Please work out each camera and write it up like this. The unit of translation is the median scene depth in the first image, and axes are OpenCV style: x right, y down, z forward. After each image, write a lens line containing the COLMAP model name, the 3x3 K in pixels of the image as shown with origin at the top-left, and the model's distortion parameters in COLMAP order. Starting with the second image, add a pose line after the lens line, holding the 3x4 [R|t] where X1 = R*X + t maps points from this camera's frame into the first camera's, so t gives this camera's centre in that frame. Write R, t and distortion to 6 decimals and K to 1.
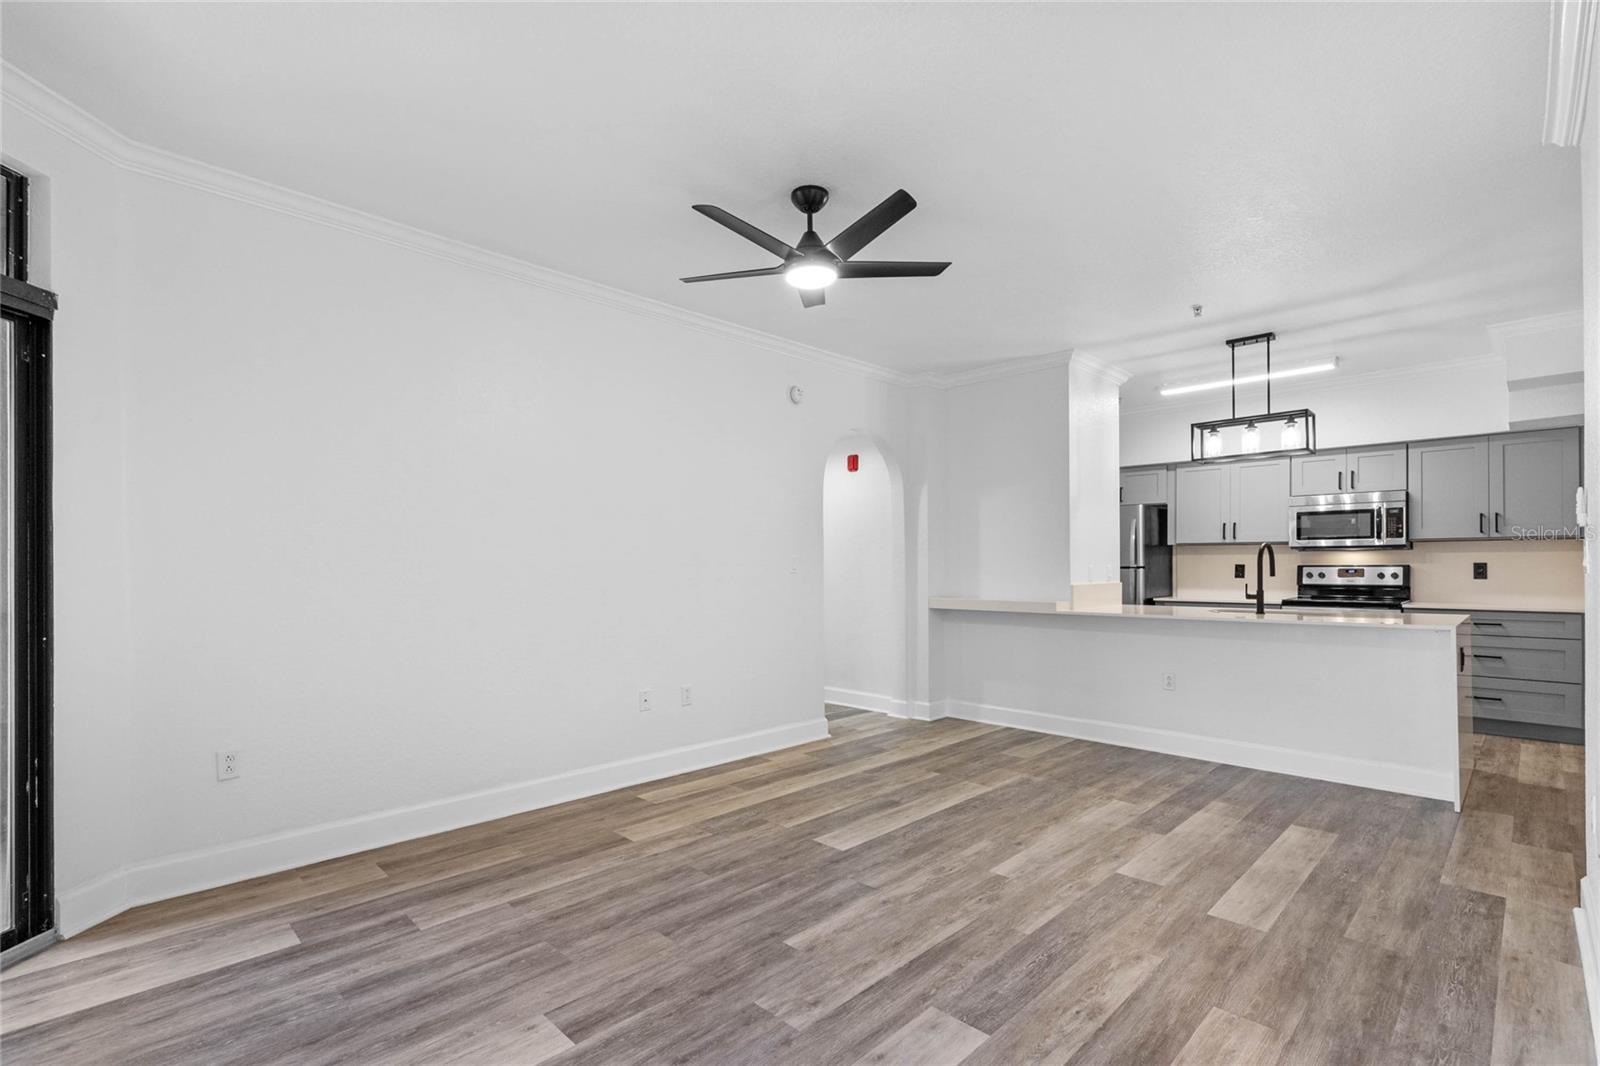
lens RADIAL K [[730.6, 0, 809.6], [0, 730.6, 556.1], [0, 0, 1]] dist [-0.005783, 0.003267]
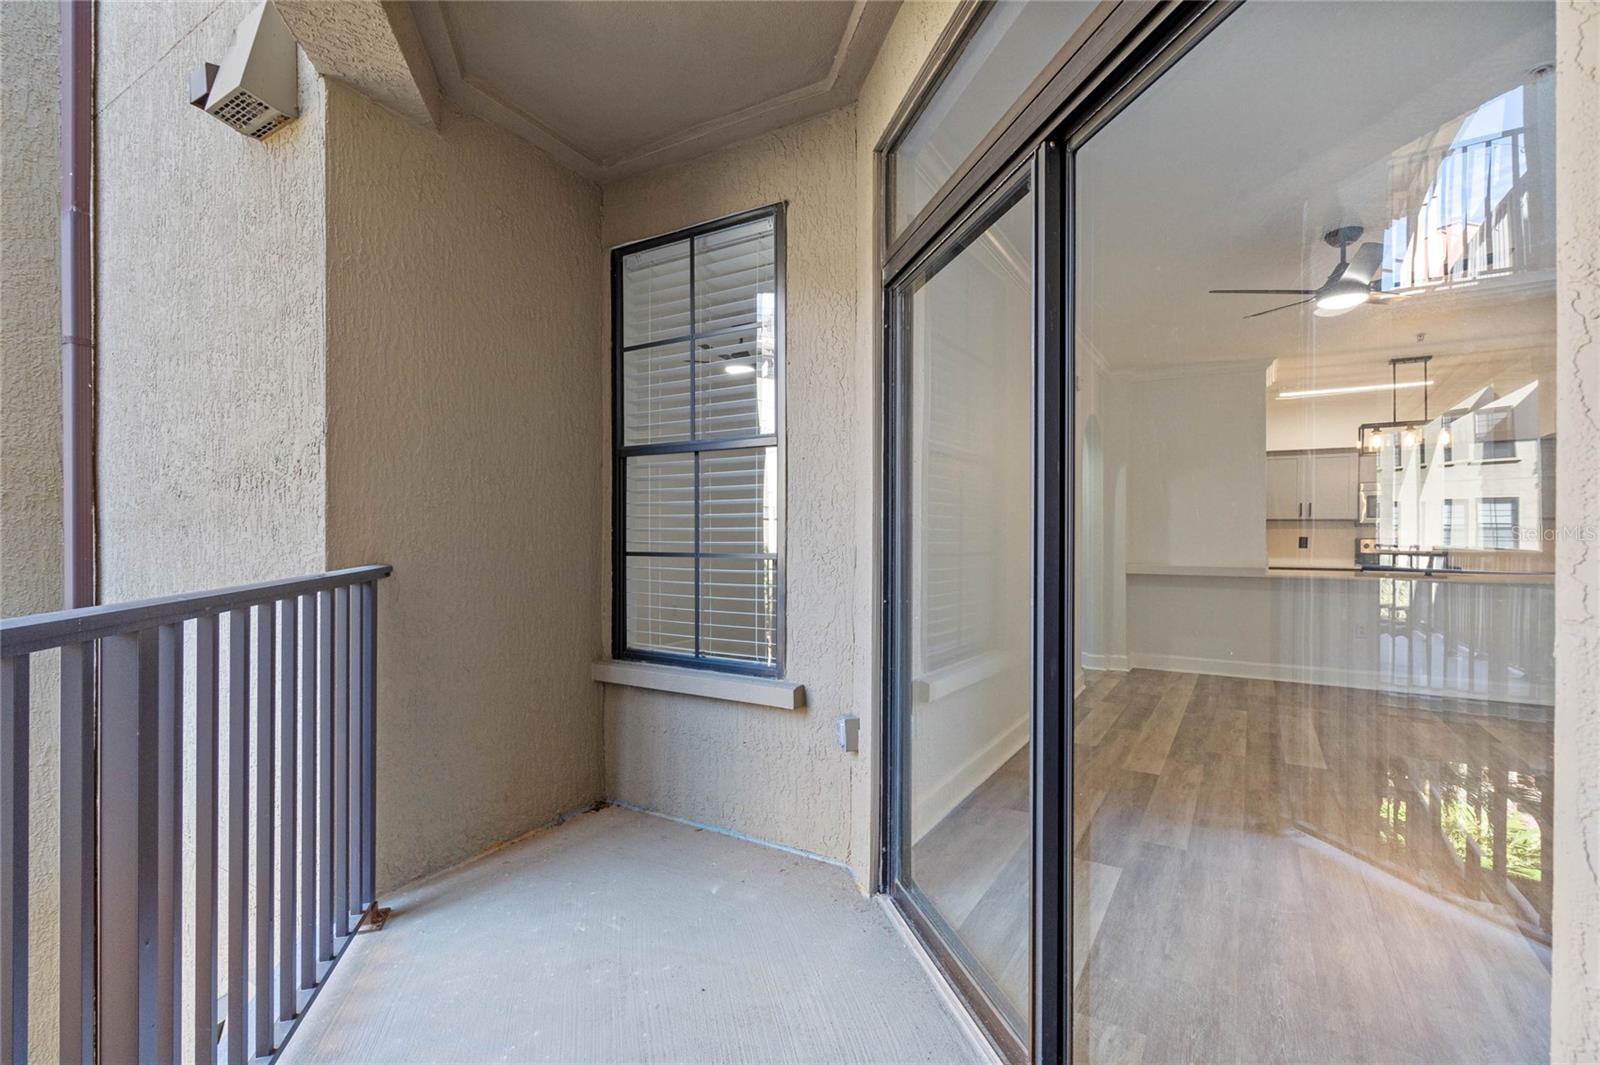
lens RADIAL K [[730.6, 0, 800.4], [0, 730.6, 527.0], [0, 0, 1]] dist [-0.005783, 0.003267]
pose [[0.973735, 0.010490, 0.227441, -1.000605], [-0.011147, 0.999937, 0.001608, 0.004851], [-0.227410, -0.004101, 0.973791, 0.011755]]
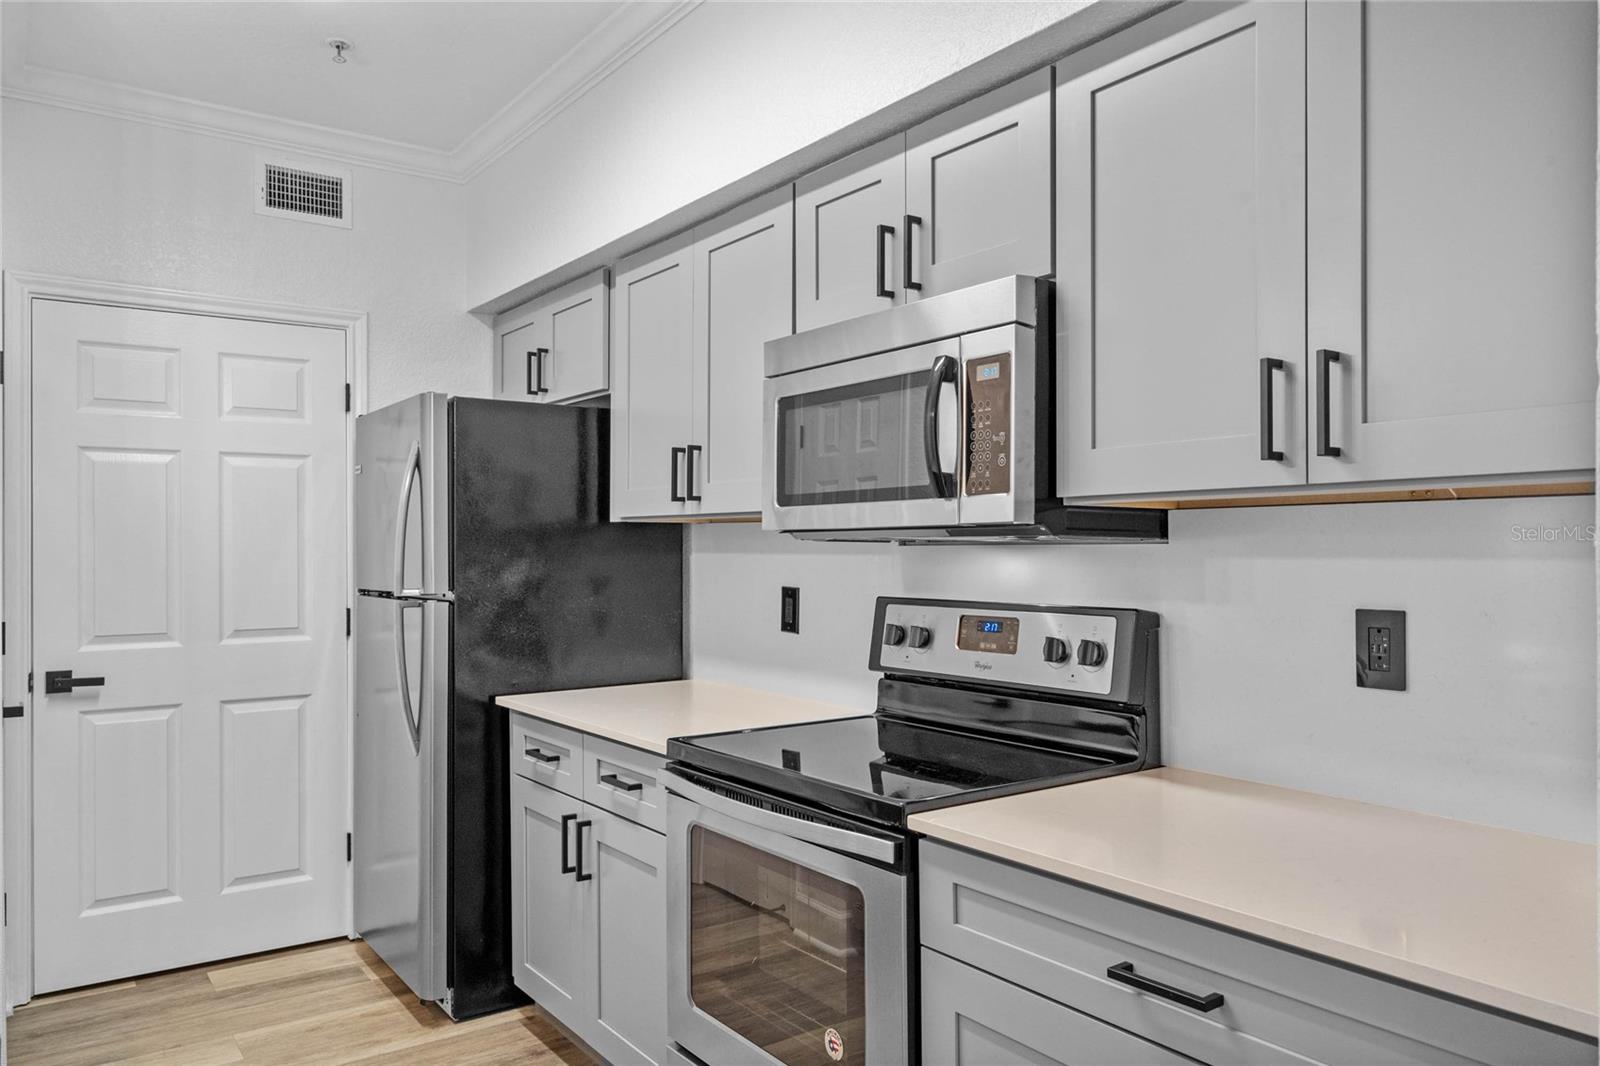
lens RADIAL K [[1133.8, 0, 809.9], [0, 1133.8, 542.8], [0, 0, 1]] dist [-0.000295, 0.003303]
pose [[0.987175, -0.002535, -0.159622, 1.333783], [0.004476, 0.999920, 0.011803, -0.023663], [0.159579, -0.012367, 0.987108, 1.081626]]
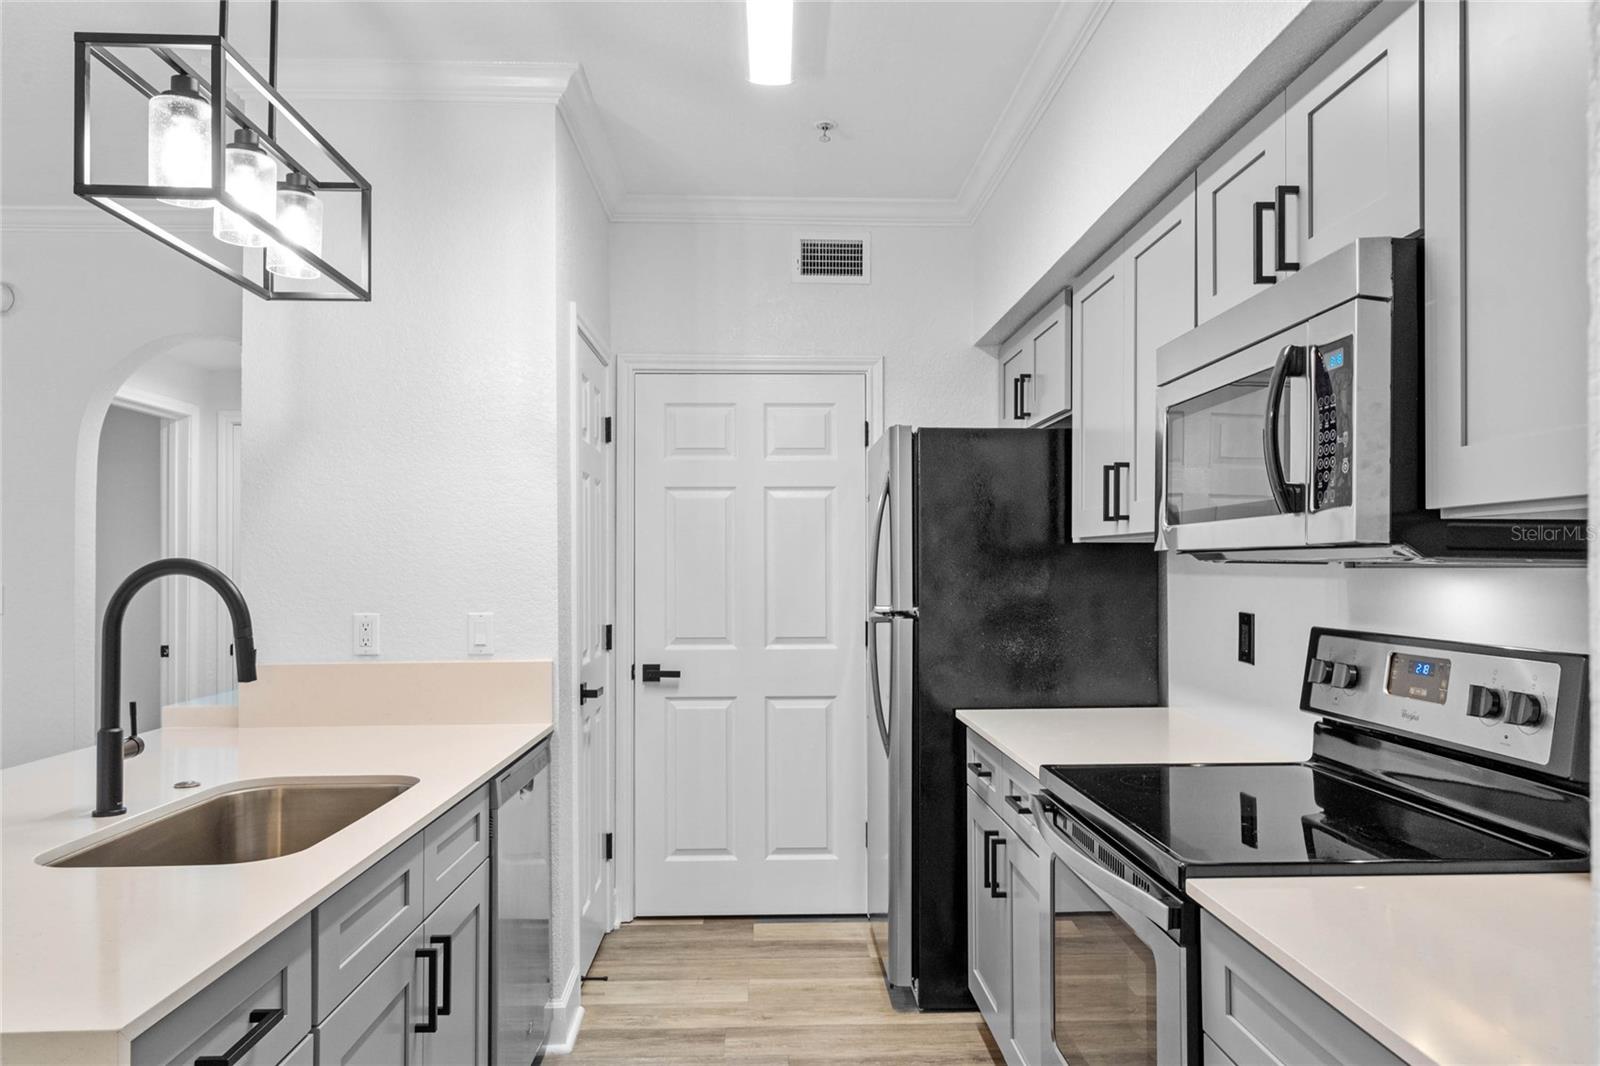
lens RADIAL K [[1095.8, 0, 801.9], [0, 1095.8, 552.2], [0, 0, 1]] dist [0.001559, -0.000139]
pose [[0.735807, -0.008826, -0.677133, 1.477079], [0.011002, 0.999939, -0.001079, -0.024337], [0.677101, -0.006656, 0.735860, 1.172714]]
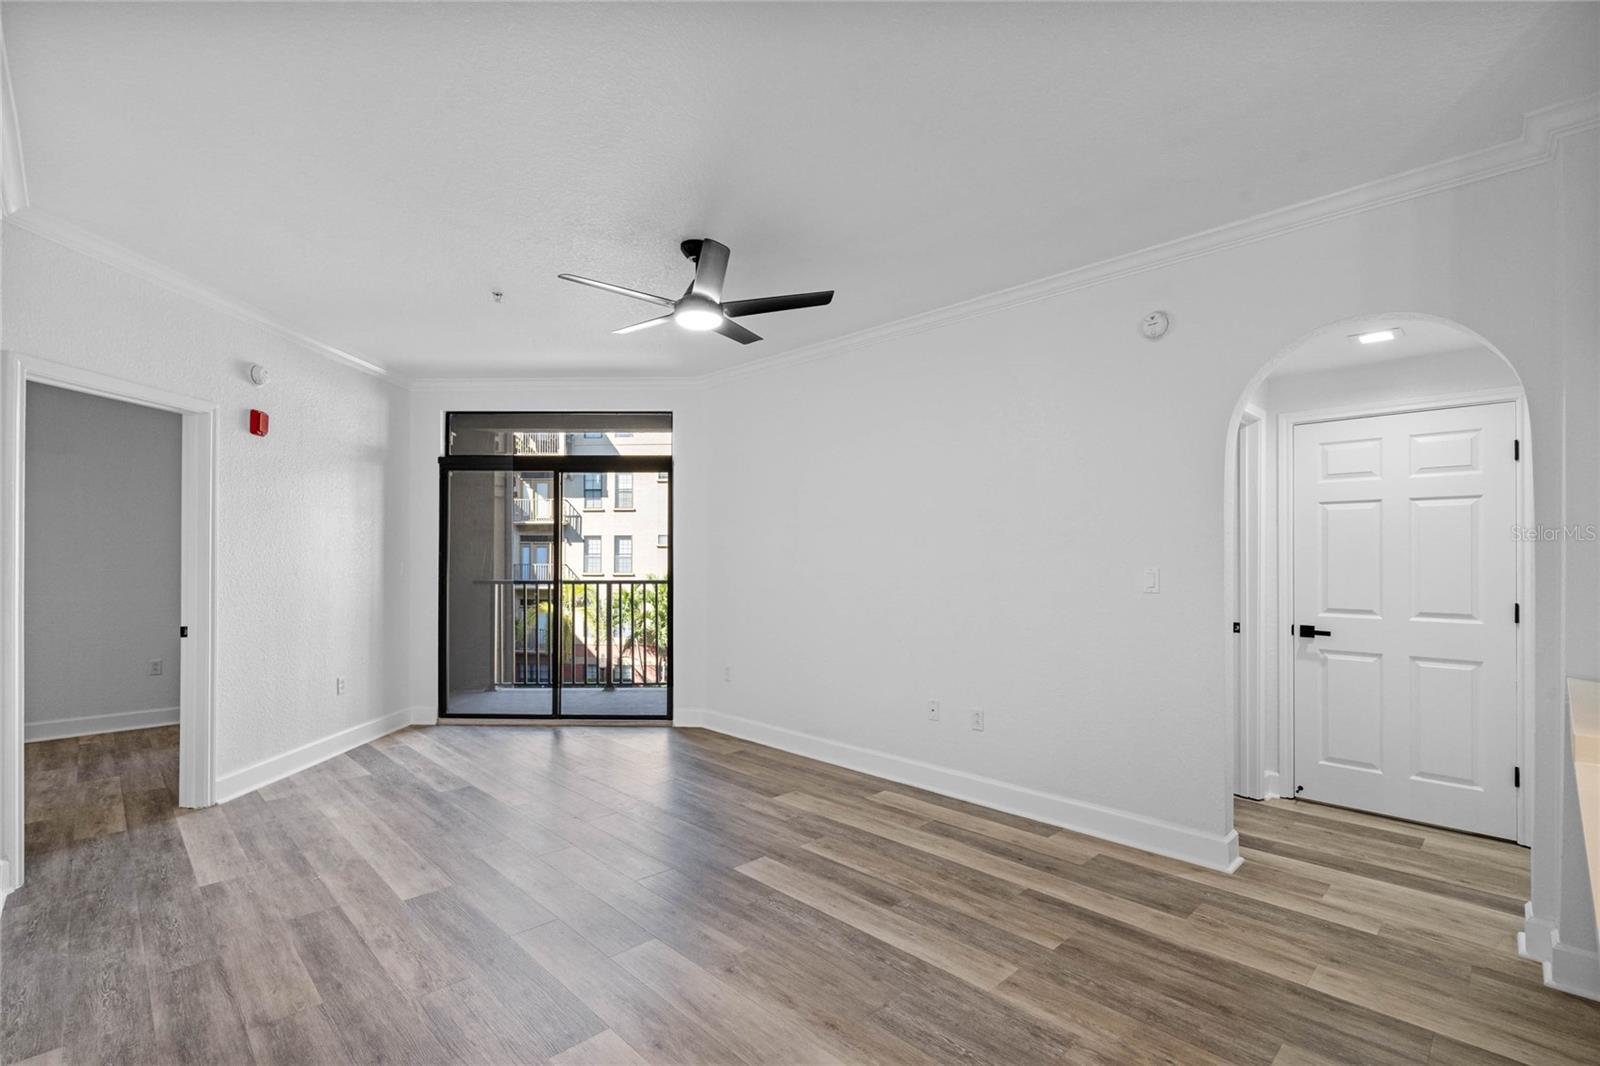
lens RADIAL K [[730.6, 0, 797.3], [0, 730.6, 554.0], [0, 0, 1]] dist [-0.005783, 0.003267]
pose [[-0.014032, -0.002192, -0.999899, 0.949917], [0.011195, 0.999935, -0.002349, -0.020252], [0.999839, -0.011227, -0.014006, 1.008841]]
